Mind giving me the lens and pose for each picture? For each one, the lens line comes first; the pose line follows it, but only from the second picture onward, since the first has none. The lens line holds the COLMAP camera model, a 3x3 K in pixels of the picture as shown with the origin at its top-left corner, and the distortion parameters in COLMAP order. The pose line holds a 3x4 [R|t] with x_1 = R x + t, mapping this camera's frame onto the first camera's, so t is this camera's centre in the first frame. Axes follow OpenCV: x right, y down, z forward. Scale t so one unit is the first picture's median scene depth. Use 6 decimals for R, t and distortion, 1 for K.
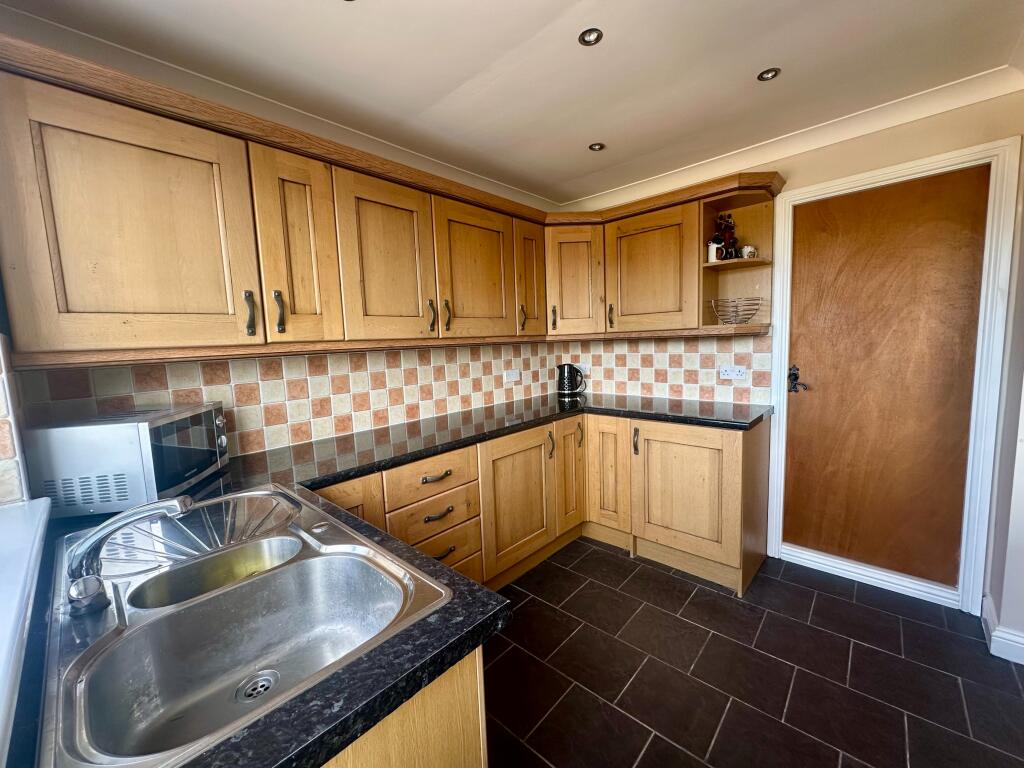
lens RADIAL K [[410.0, 0, 512.0], [0, 410.0, 384.0], [0, 0, 1]] dist [-0.001849, -0.000086]
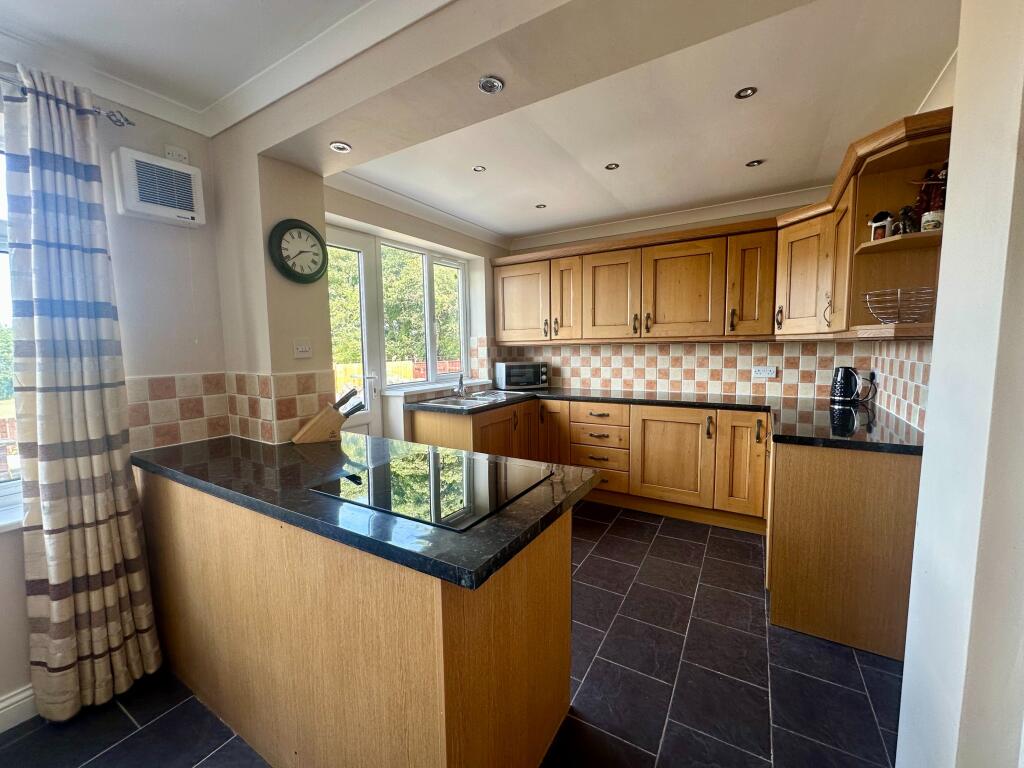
lens RADIAL K [[410.0, 0, 512.0], [0, 410.0, 384.0], [0, 0, 1]] dist [-0.001849, -0.000086]
pose [[0.198560, 0.127510, -0.971759, 1.264710], [-0.096932, 0.989195, 0.109992, -0.059690], [0.975284, 0.072355, 0.208774, 0.195960]]
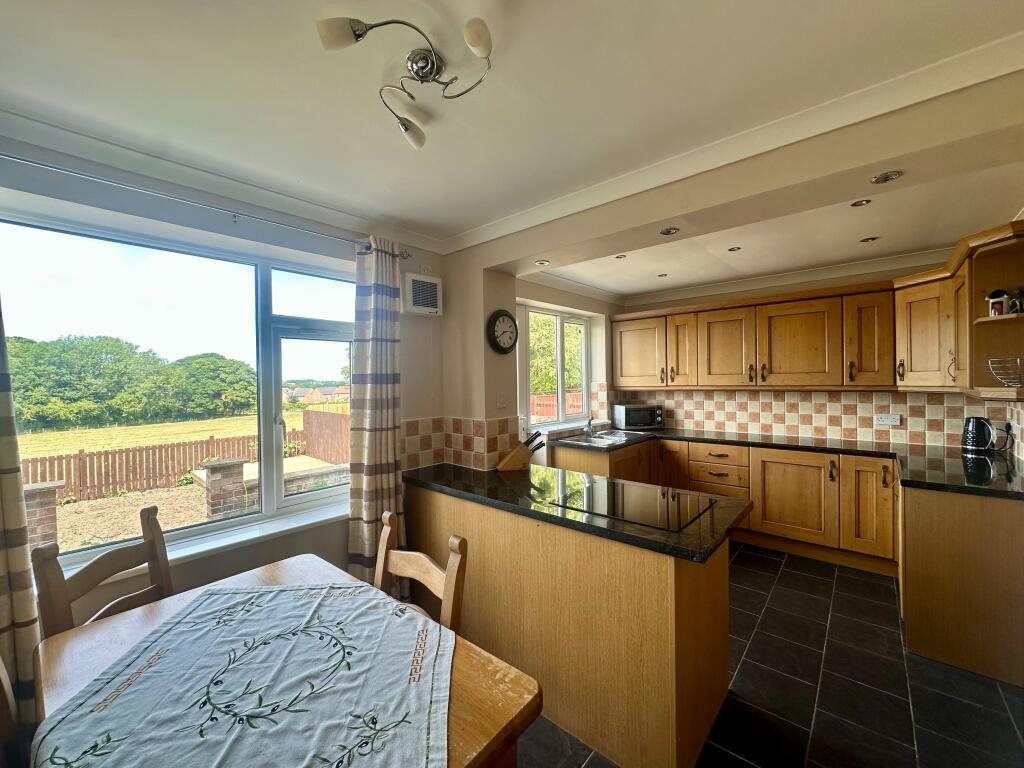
lens RADIAL K [[410.0, 0, 512.0], [0, 410.0, 384.0], [0, 0, 1]] dist [-0.001849, -0.000086]
pose [[0.016497, 0.050580, -0.998584, 1.525004], [-0.092095, 0.994551, 0.048854, -0.107167], [0.995614, 0.091158, 0.021065, -0.073755]]
